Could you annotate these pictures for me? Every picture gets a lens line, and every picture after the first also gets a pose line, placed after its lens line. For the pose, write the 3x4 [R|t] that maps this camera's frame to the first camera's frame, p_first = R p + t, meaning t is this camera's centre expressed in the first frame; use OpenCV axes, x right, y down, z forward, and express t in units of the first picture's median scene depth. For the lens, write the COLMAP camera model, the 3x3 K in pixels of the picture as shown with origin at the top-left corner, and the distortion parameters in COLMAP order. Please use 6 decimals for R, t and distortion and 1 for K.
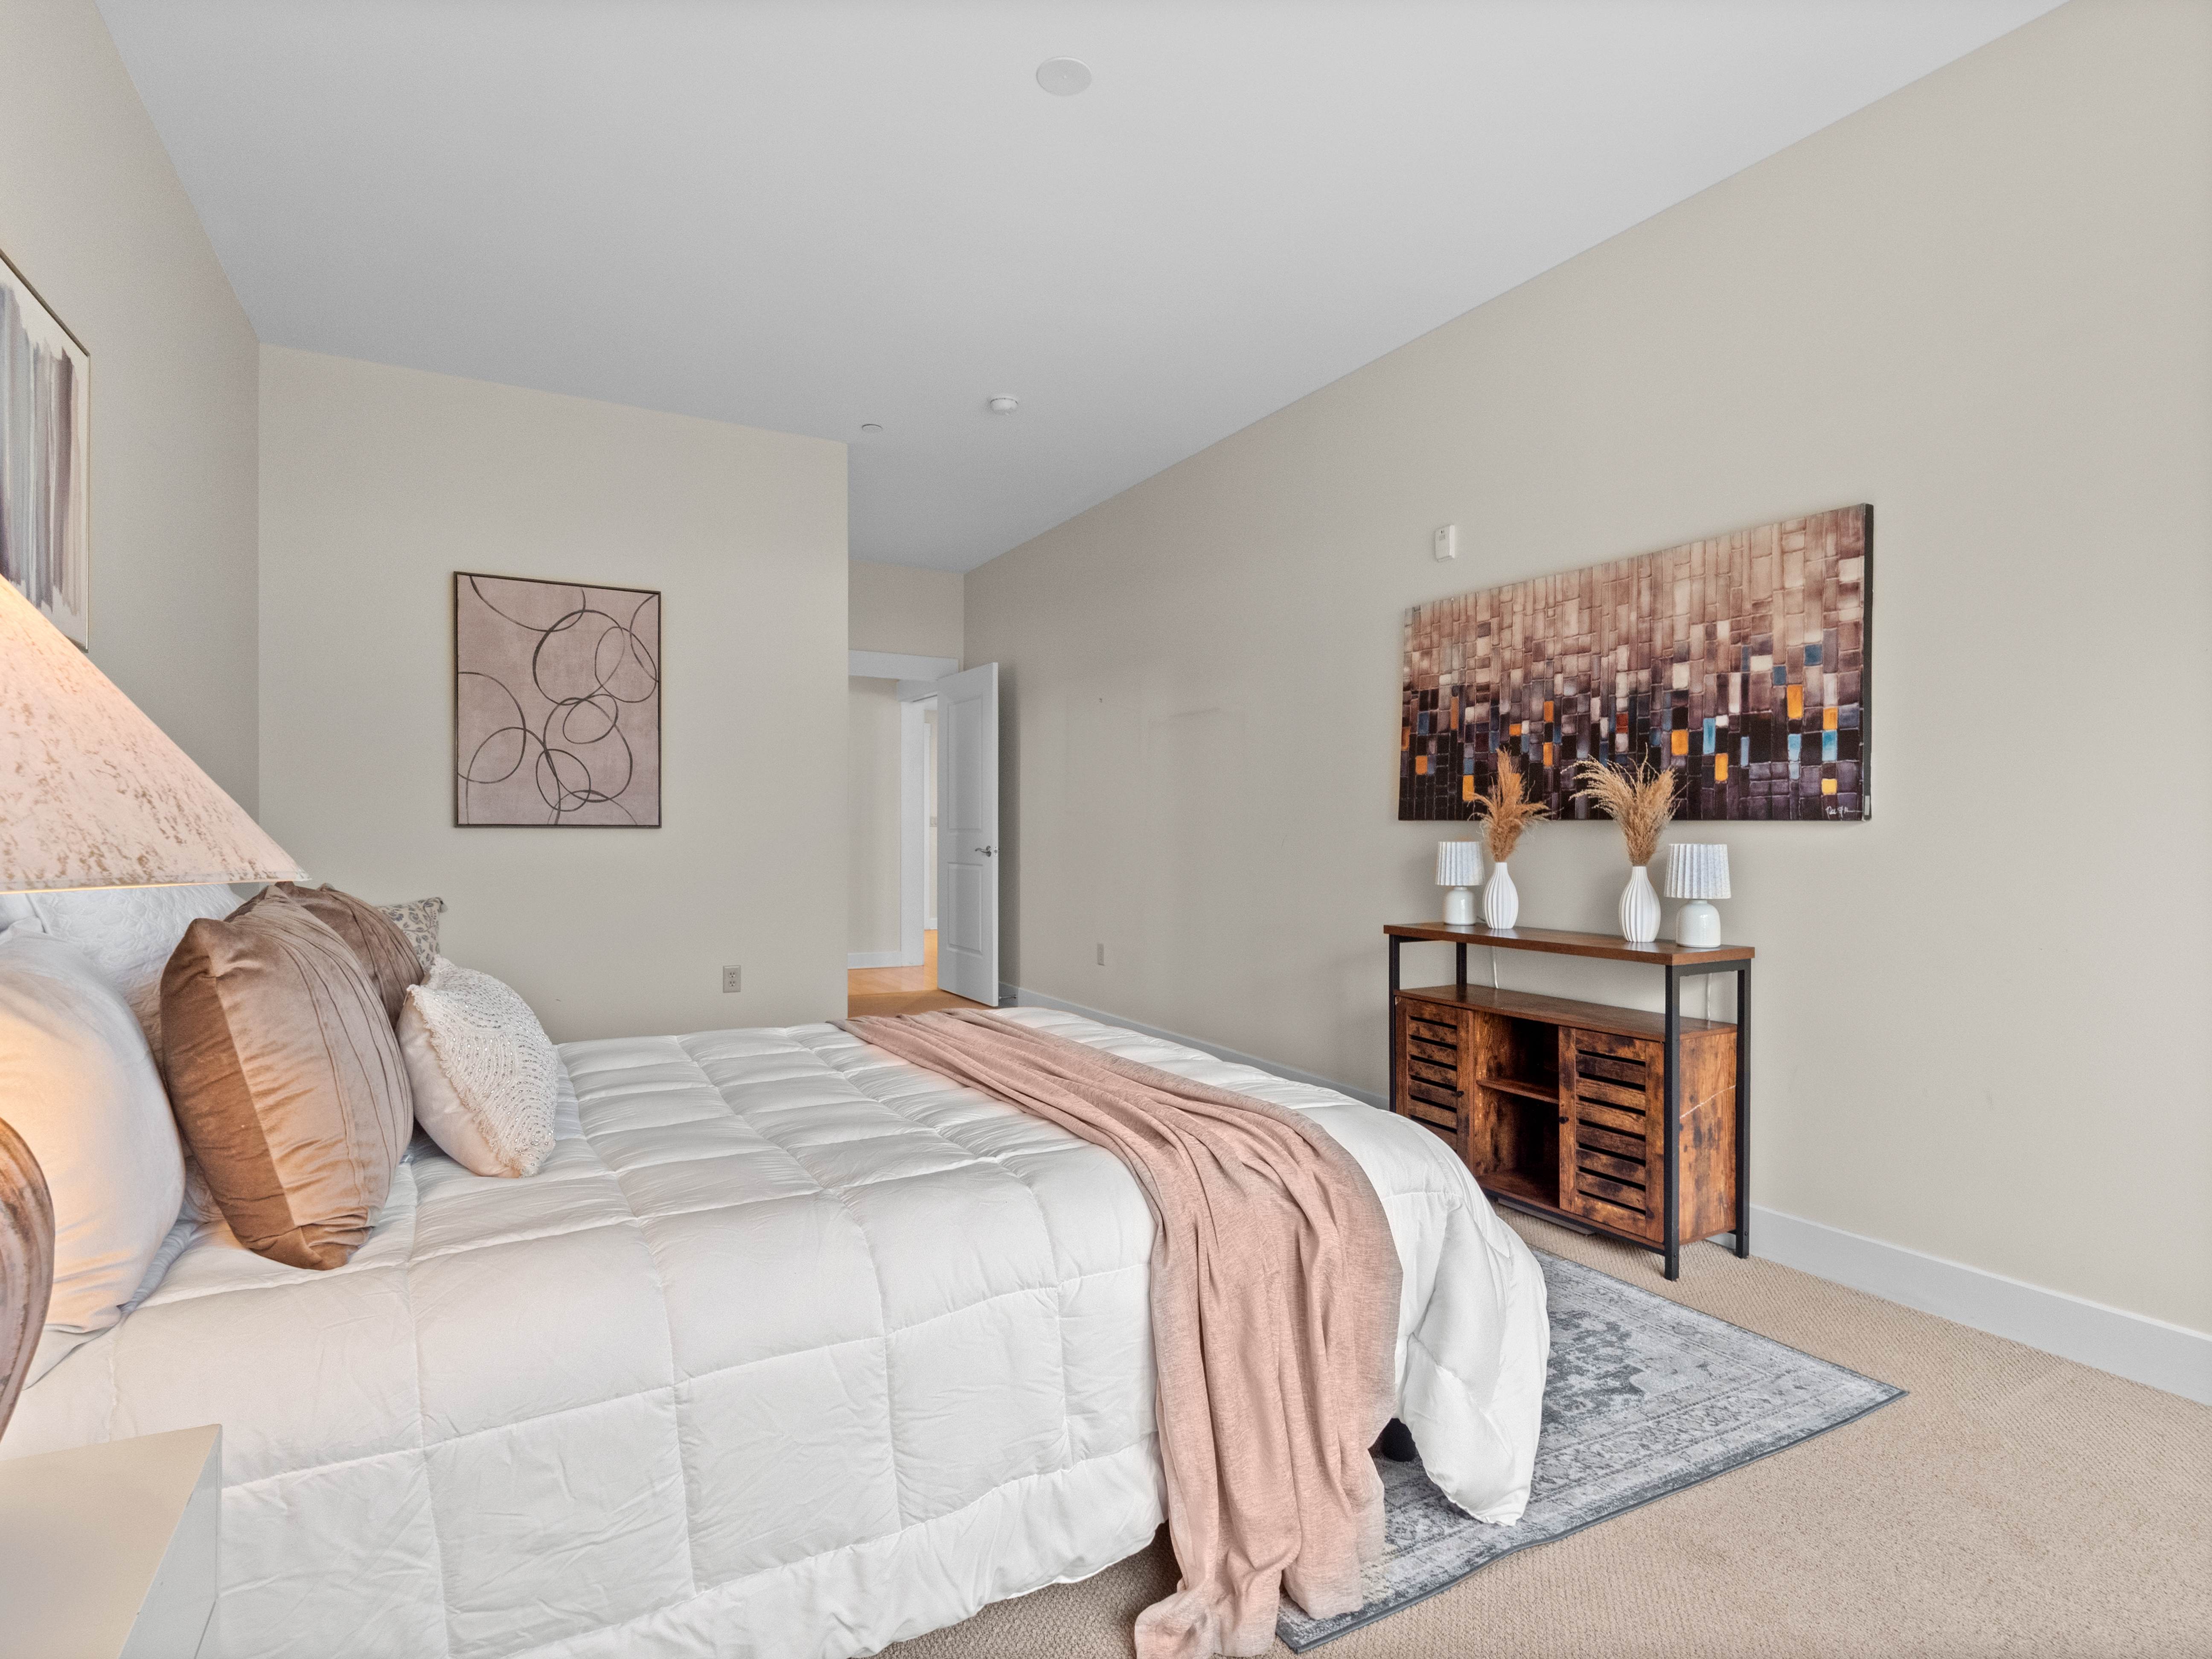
lens RADIAL K [[1125.5, 0, 1104.9], [0, 1125.5, 831.3], [0, 0, 1]] dist [-0.007675, -0.001610]
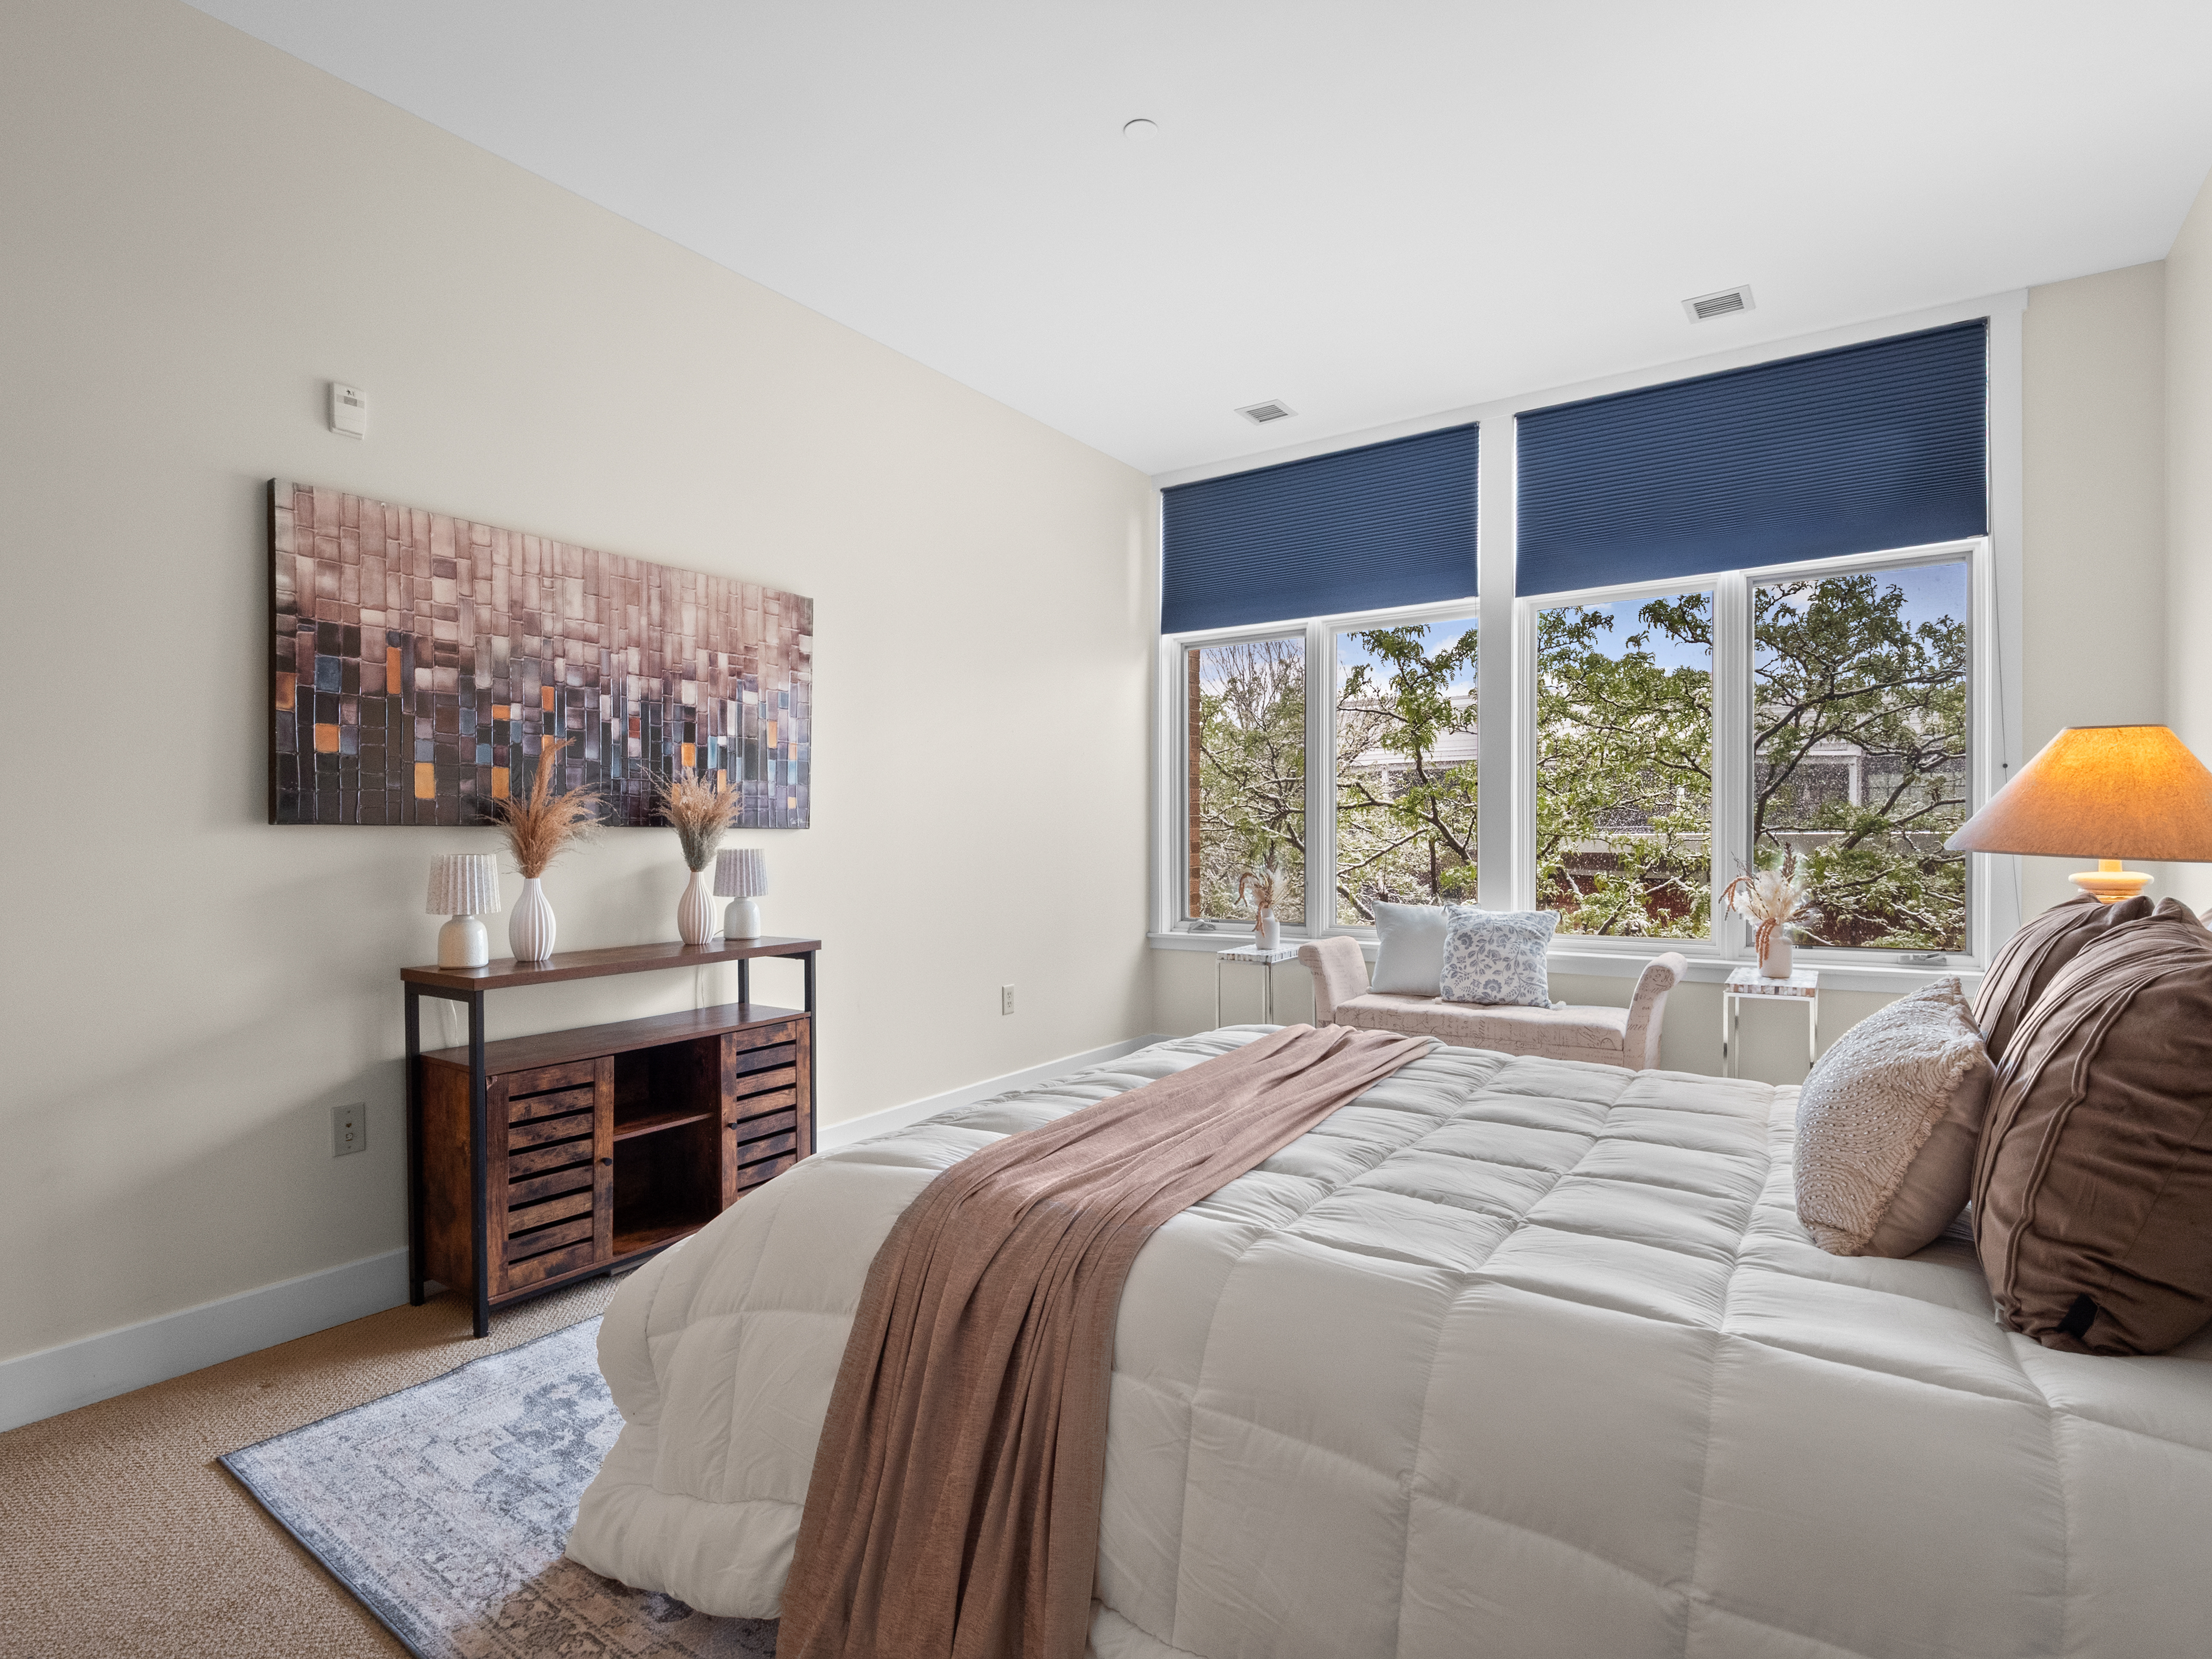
lens RADIAL K [[1125.5, 0, 1097.9], [0, 1125.5, 843.8], [0, 0, 1]] dist [-0.007675, -0.001610]
pose [[-0.450180, -0.004474, 0.892927, -0.576487], [0.008569, 0.999920, 0.009331, -0.000960], [-0.892897, 0.011852, -0.450105, 1.056636]]
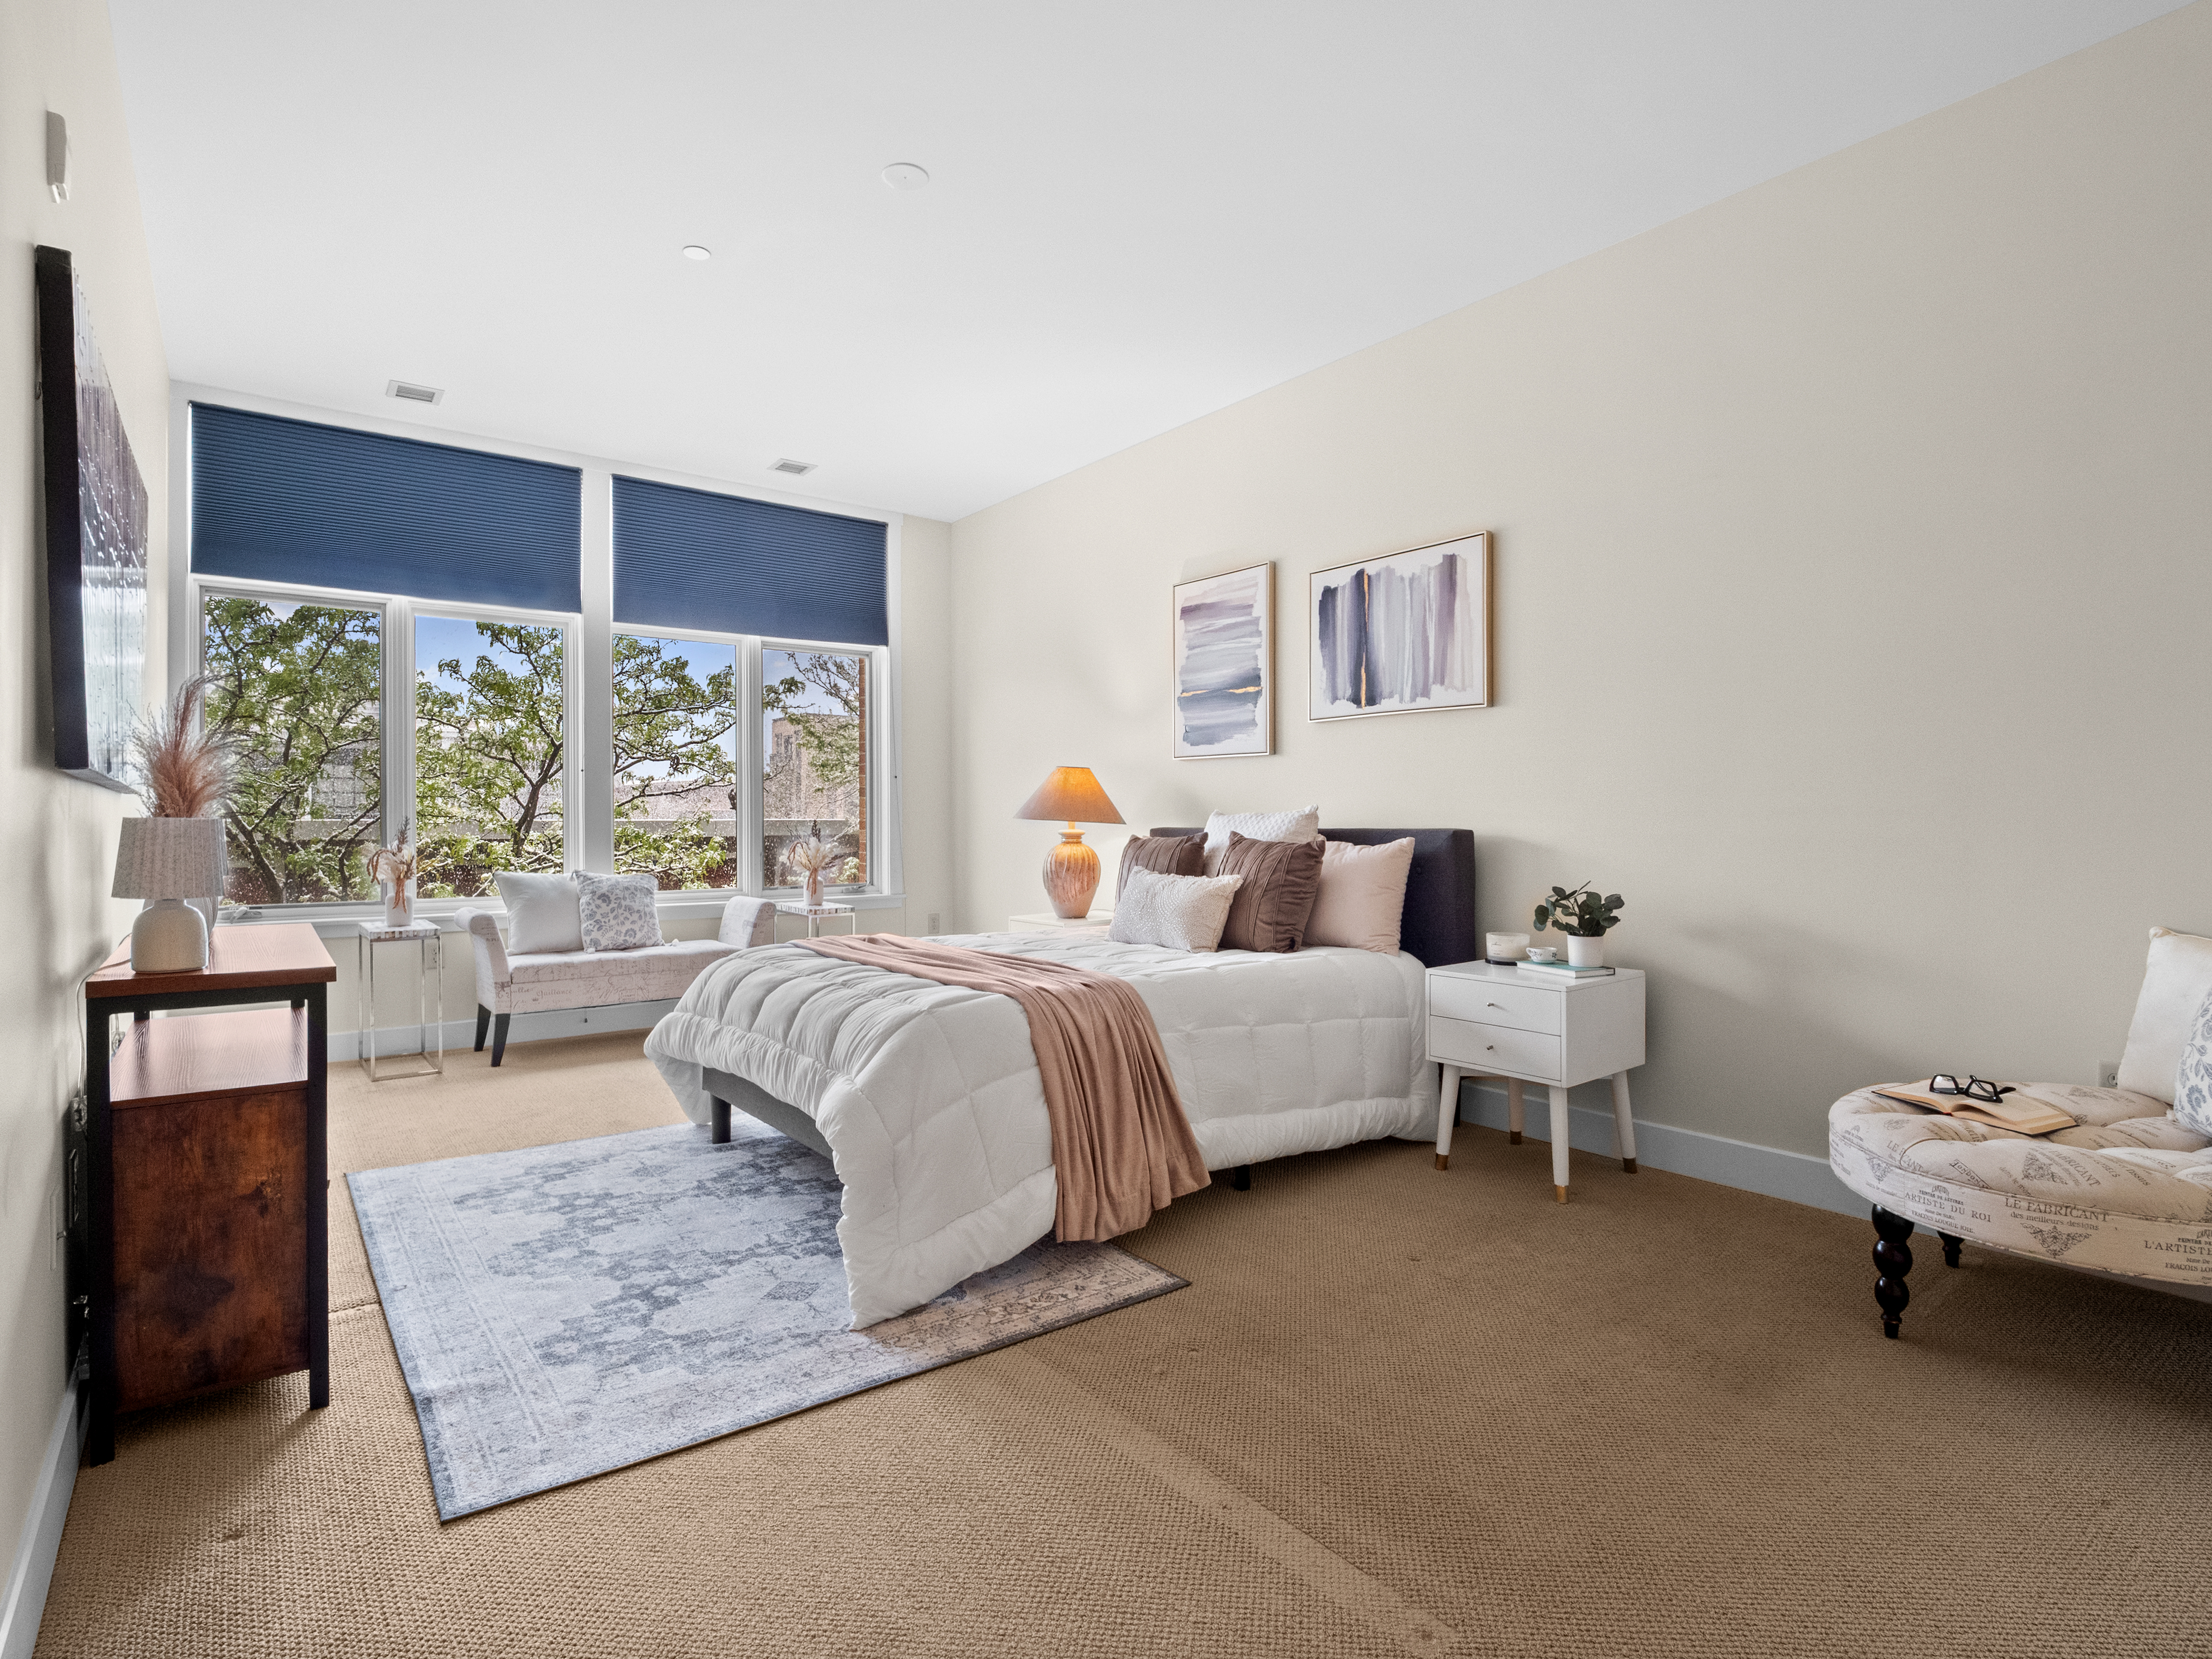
lens RADIAL K [[1125.5, 0, 1099.8], [0, 1125.5, 820.3], [0, 0, 1]] dist [-0.007675, -0.001610]
pose [[-0.986479, 0.000123, -0.163888, -0.066001], [-0.000208, 0.999998, 0.002001, 0.011384], [0.163888, 0.002008, -0.986477, 1.726240]]
